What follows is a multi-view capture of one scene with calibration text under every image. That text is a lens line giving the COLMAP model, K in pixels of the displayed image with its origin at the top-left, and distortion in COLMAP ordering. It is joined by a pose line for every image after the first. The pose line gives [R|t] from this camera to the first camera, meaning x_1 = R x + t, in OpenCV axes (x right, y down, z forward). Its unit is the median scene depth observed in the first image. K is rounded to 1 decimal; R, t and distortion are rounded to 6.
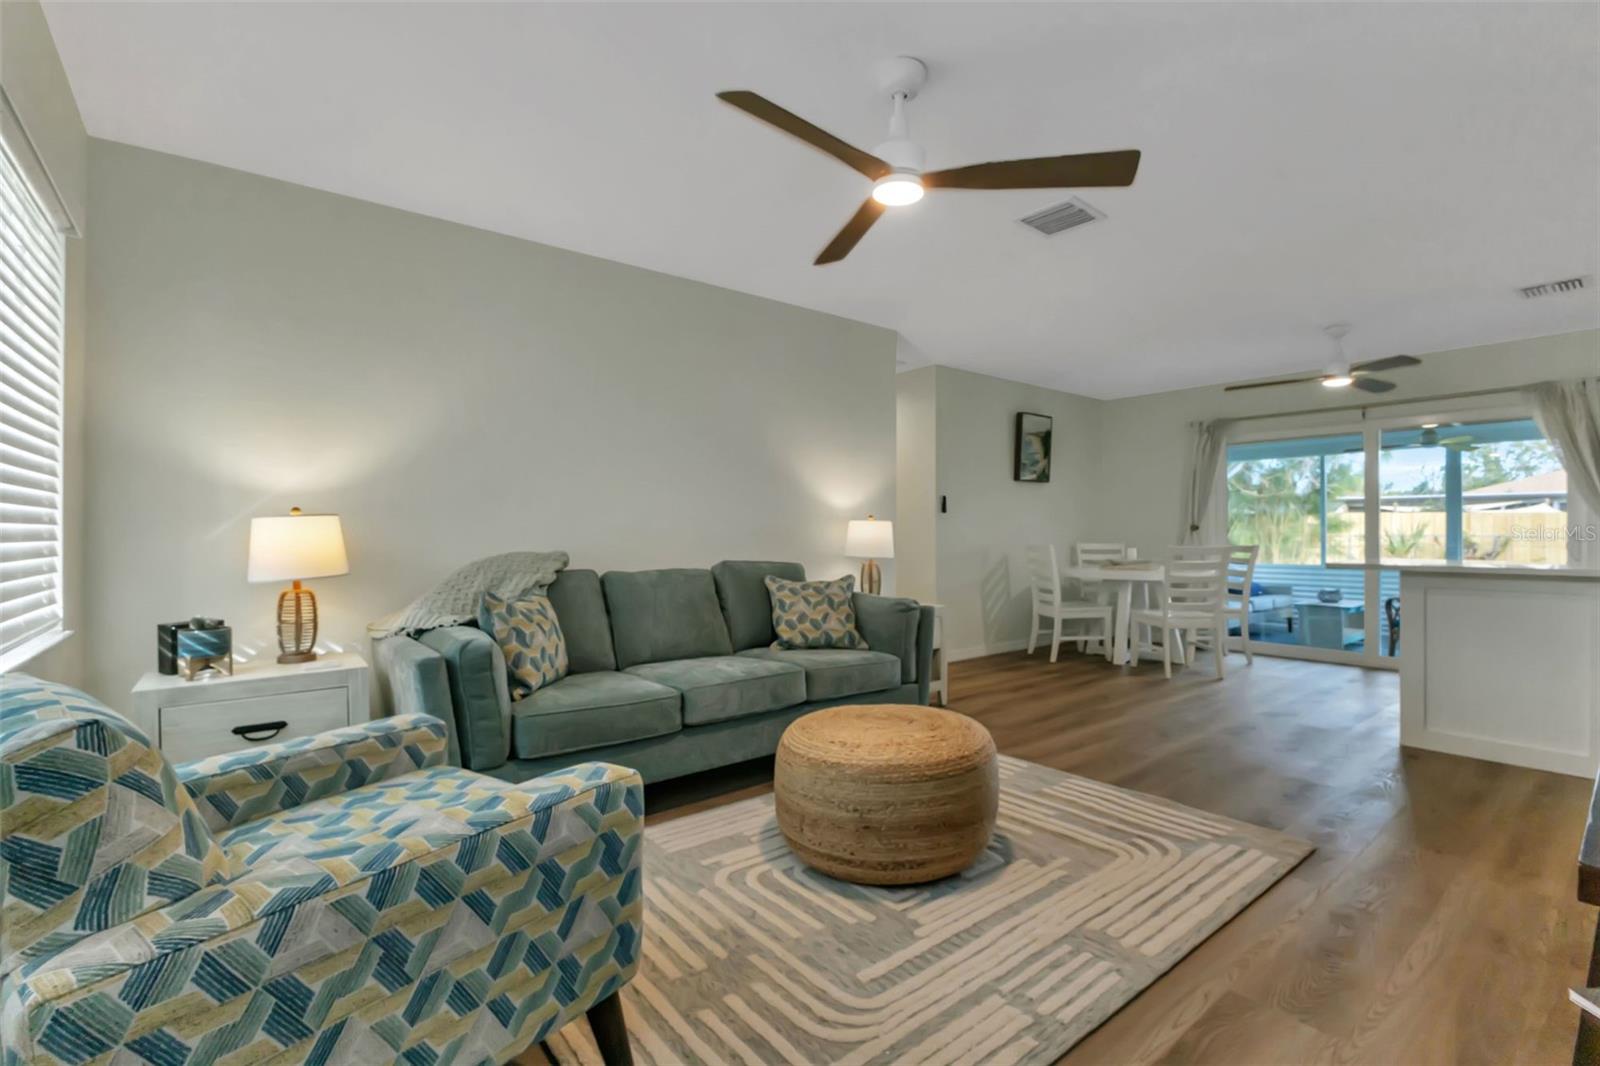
lens RADIAL K [[711.7, 0, 804.3], [0, 711.7, 535.3], [0, 0, 1]] dist [0.010944, 0.002122]
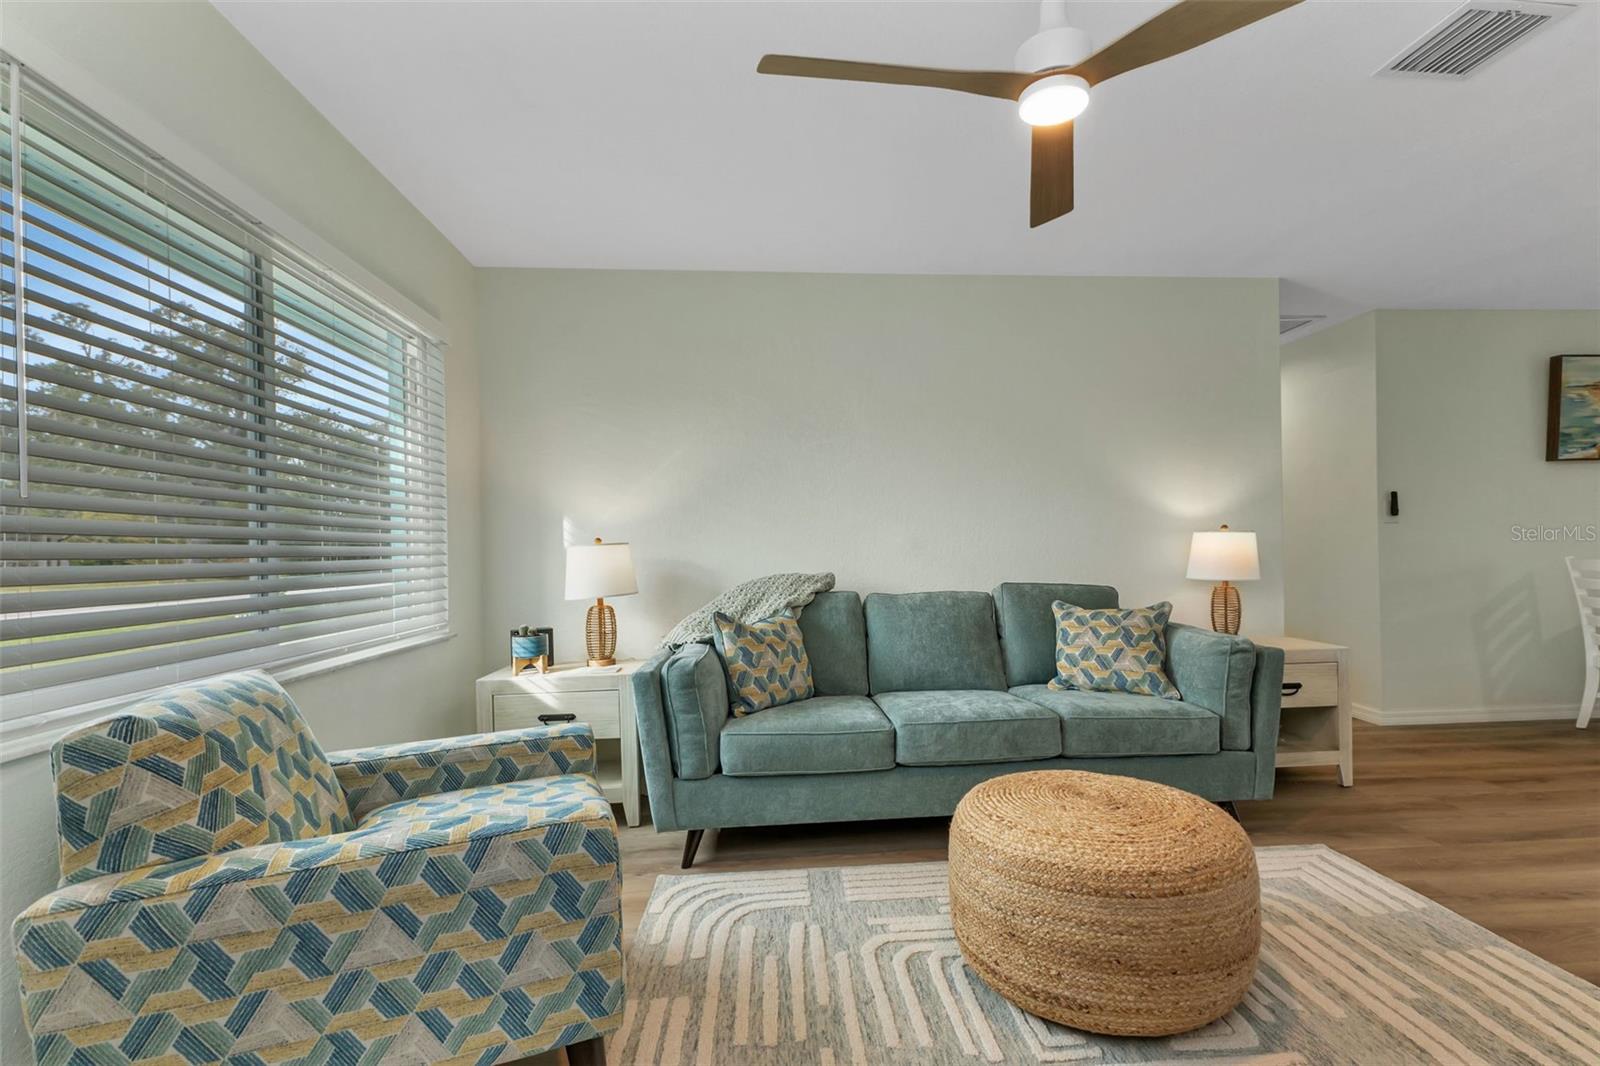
lens RADIAL K [[711.7, 0, 836.6], [0, 711.7, 549.3], [0, 0, 1]] dist [0.010944, 0.002122]
pose [[0.832558, -0.017055, -0.553675, 0.314843], [0.018085, 0.999830, -0.003603, -0.011057], [0.553643, -0.007014, 0.832725, 0.211447]]
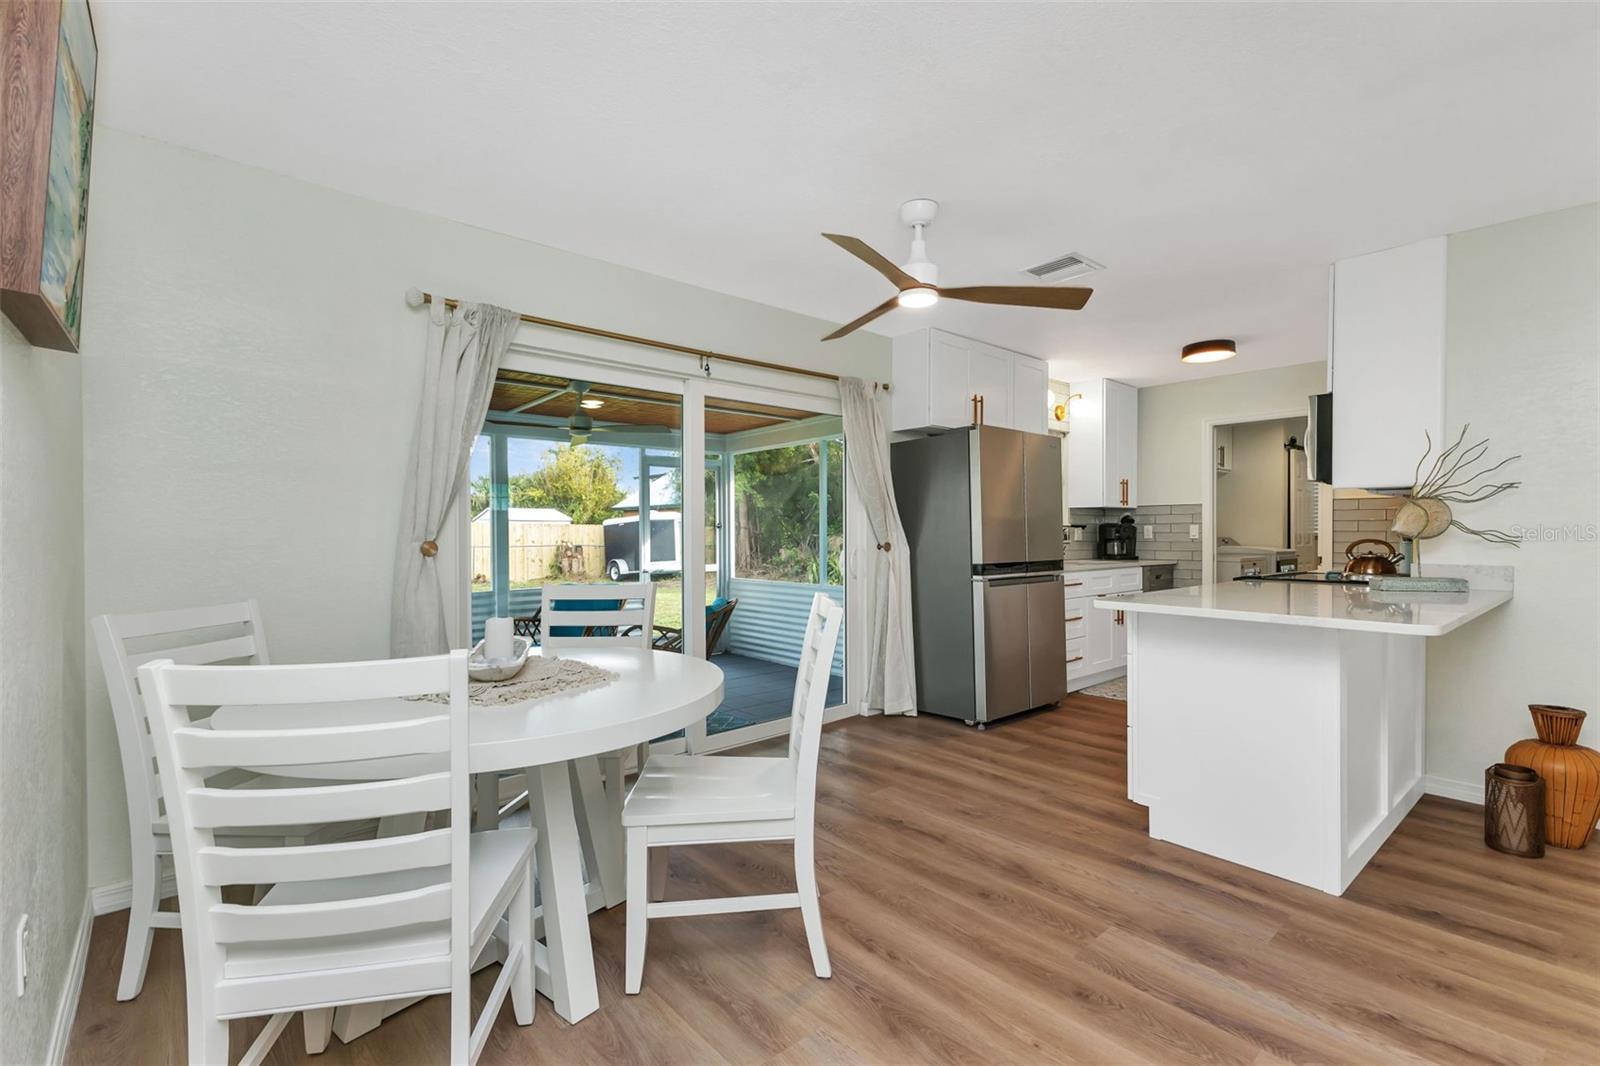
lens RADIAL K [[711.7, 0, 805.8], [0, 711.7, 542.5], [0, 0, 1]] dist [0.010944, 0.002122]
pose [[-0.042027, -0.015198, 0.999001, 0.336793], [0.009130, 0.999837, 0.015595, -0.054372], [-0.999075, 0.009776, -0.041881, 2.249731]]
